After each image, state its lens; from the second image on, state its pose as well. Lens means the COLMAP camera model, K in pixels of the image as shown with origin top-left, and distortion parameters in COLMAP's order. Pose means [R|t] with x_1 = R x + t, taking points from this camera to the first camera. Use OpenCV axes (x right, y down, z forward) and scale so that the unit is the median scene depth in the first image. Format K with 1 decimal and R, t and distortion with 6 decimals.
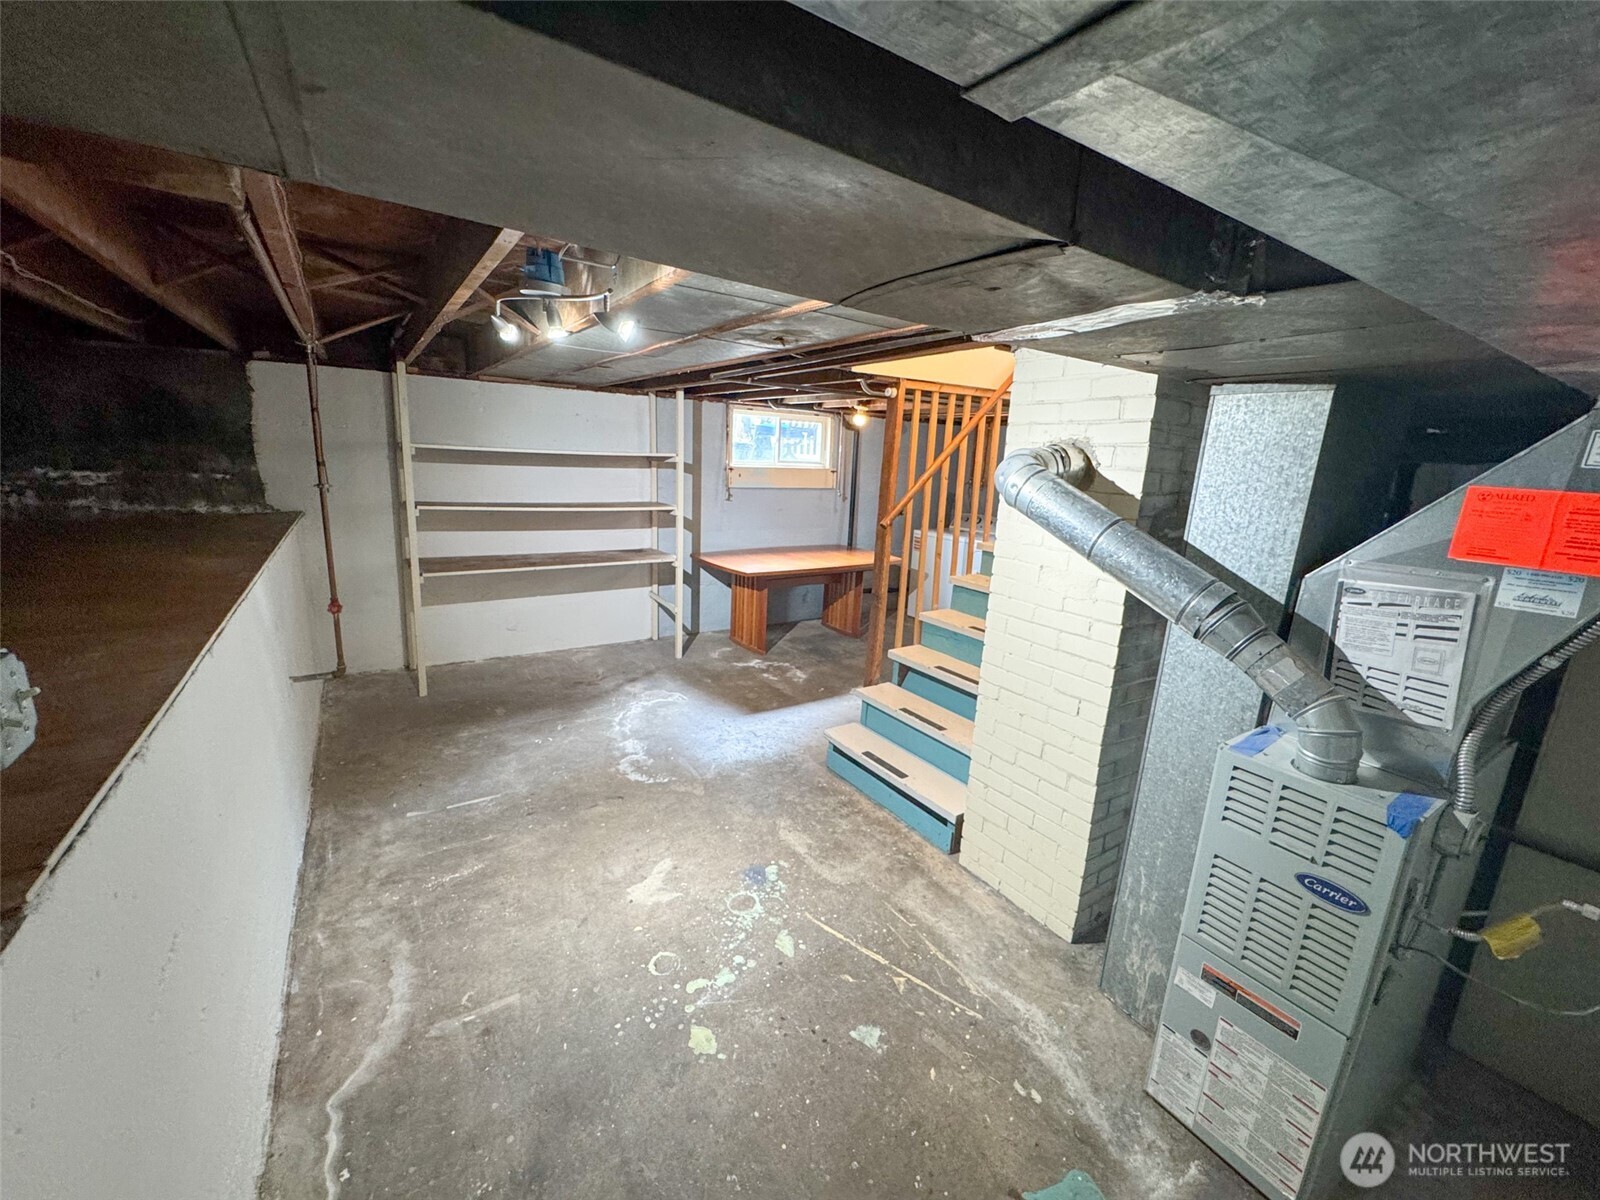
lens RADIAL K [[642.5, 0, 797.8], [0, 642.5, 594.8], [0, 0, 1]] dist [-0.005926, -0.000181]
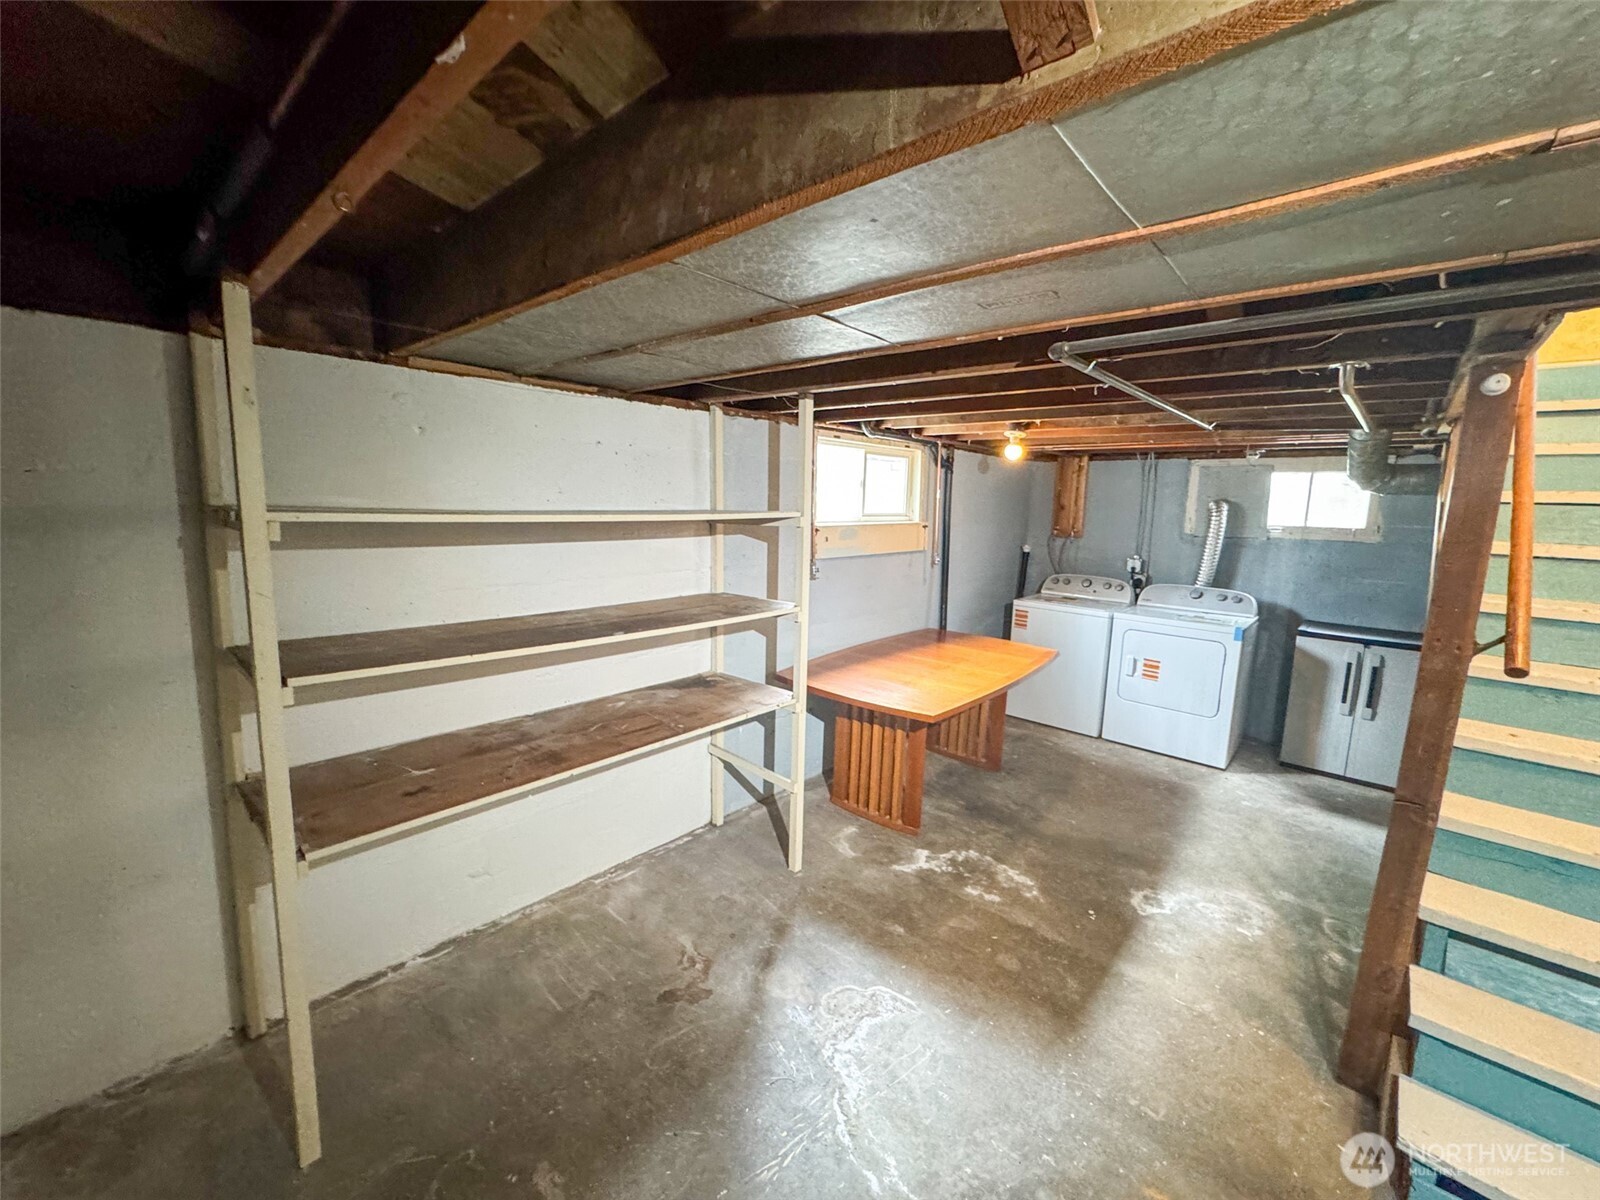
lens RADIAL K [[642.5, 0, 797.8], [0, 642.5, 594.8], [0, 0, 1]] dist [-0.005926, -0.000181]
pose [[0.970393, -0.054859, 0.235219, -0.305938], [0.068631, 0.996350, -0.050763, -0.113851], [-0.231576, 0.065403, 0.970616, 0.444286]]
